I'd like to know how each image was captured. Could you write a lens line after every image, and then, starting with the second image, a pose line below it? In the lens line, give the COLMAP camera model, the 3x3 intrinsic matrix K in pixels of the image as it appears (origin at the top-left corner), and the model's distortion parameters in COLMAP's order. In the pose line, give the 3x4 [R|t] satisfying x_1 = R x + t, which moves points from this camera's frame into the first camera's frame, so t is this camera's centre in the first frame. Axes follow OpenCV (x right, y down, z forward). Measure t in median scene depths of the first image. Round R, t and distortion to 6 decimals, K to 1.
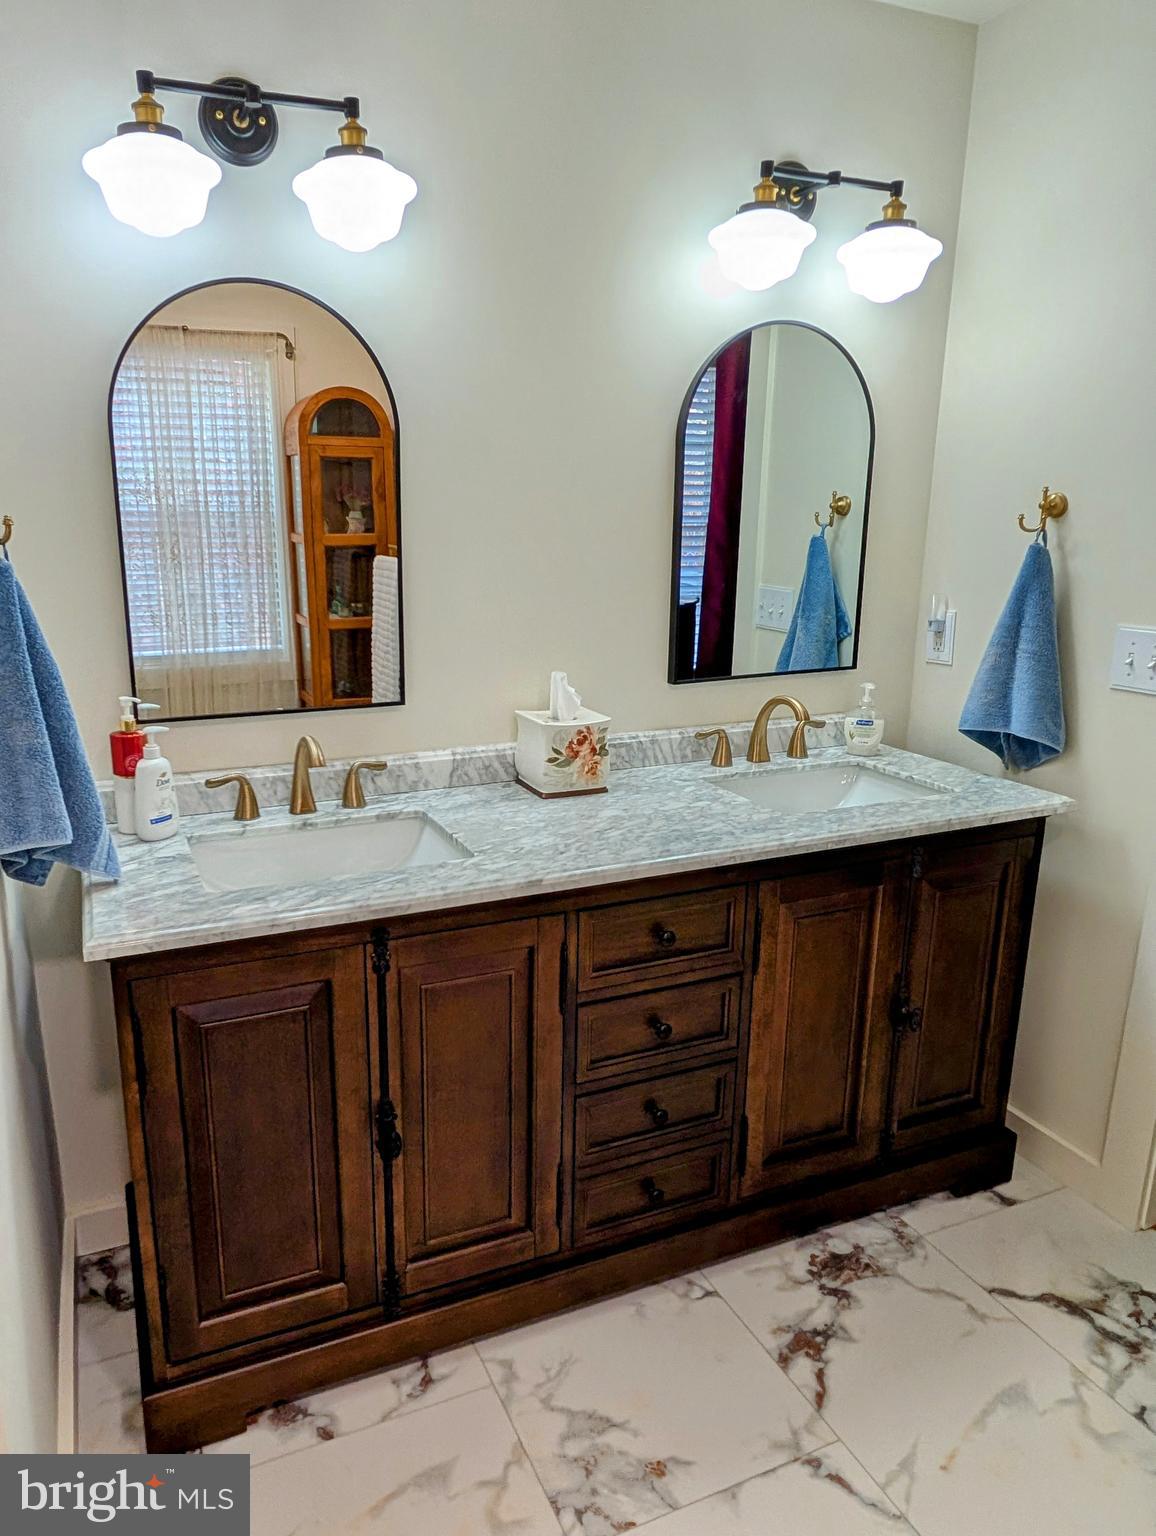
lens RADIAL K [[947.4, 0, 450.5], [0, 947.4, 769.9], [0, 0, 1]] dist [0.003394, 0.004749]
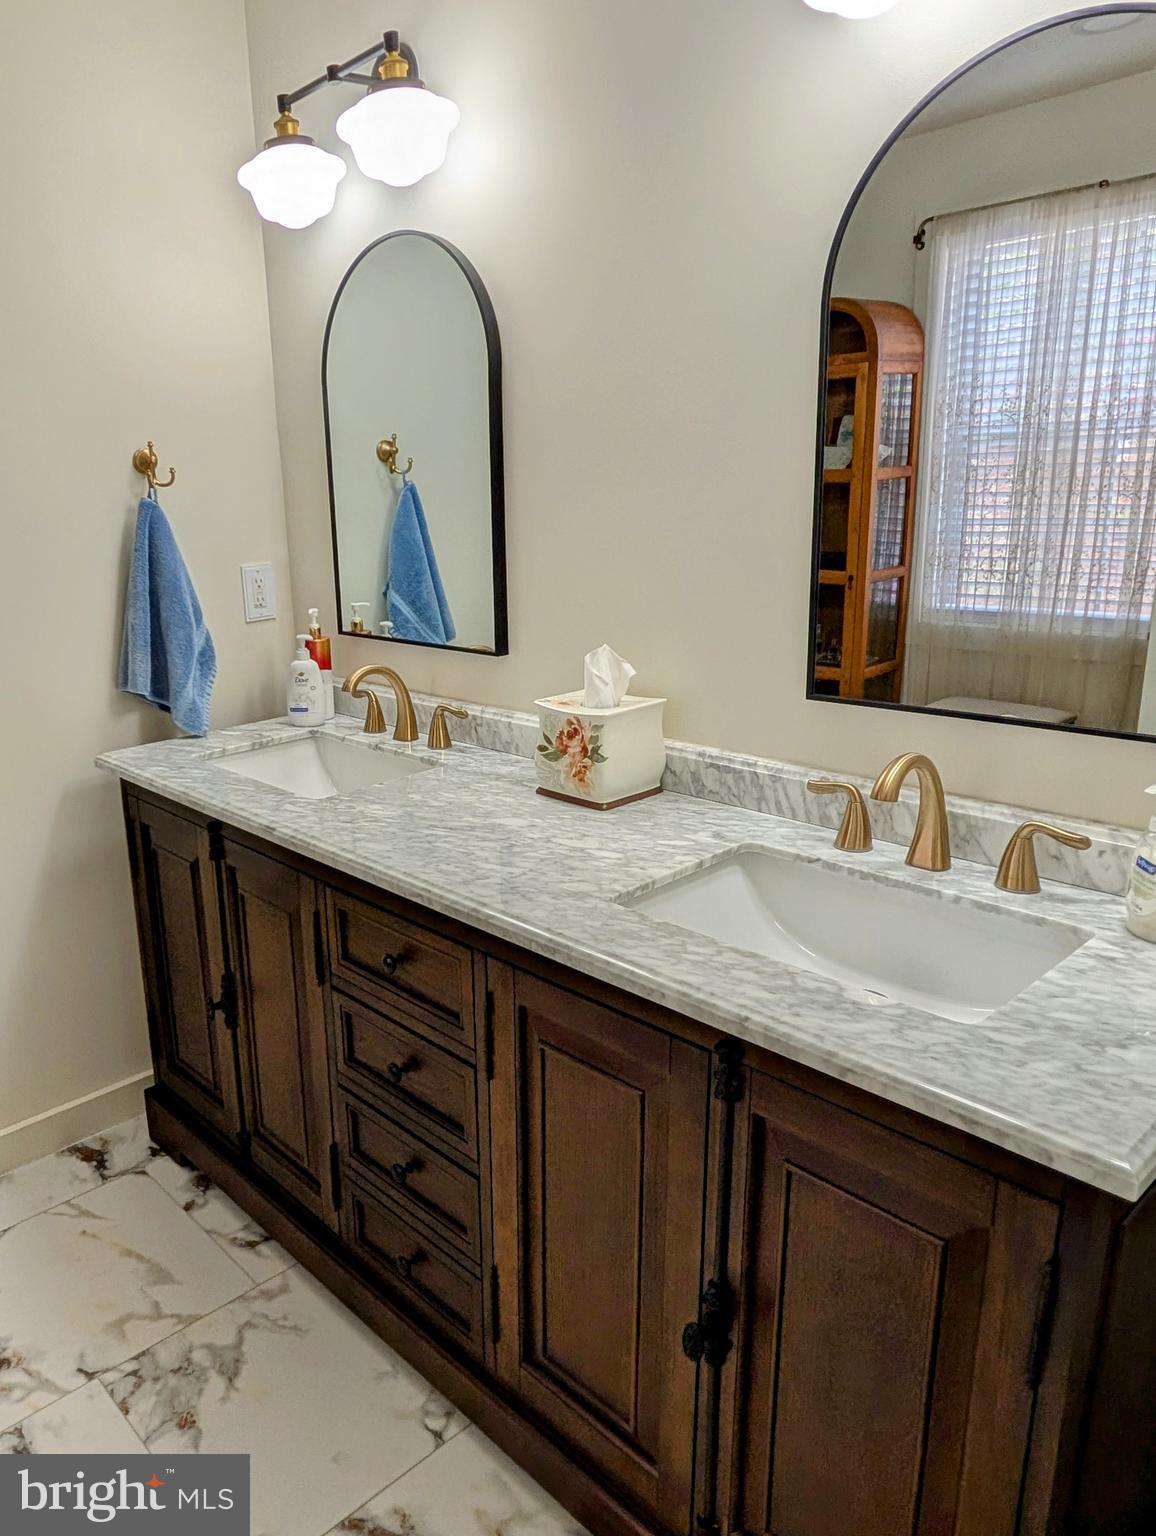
lens RADIAL K [[1052.4, 0, 495.4], [0, 1052.4, 771.3], [0, 0, 1]] dist [-0.001061, 0.006144]
pose [[0.372101, 0.240835, -0.896404, 0.931467], [-0.198555, 0.964050, 0.176588, -0.146597], [0.906706, 0.112277, 0.406543, 0.613775]]
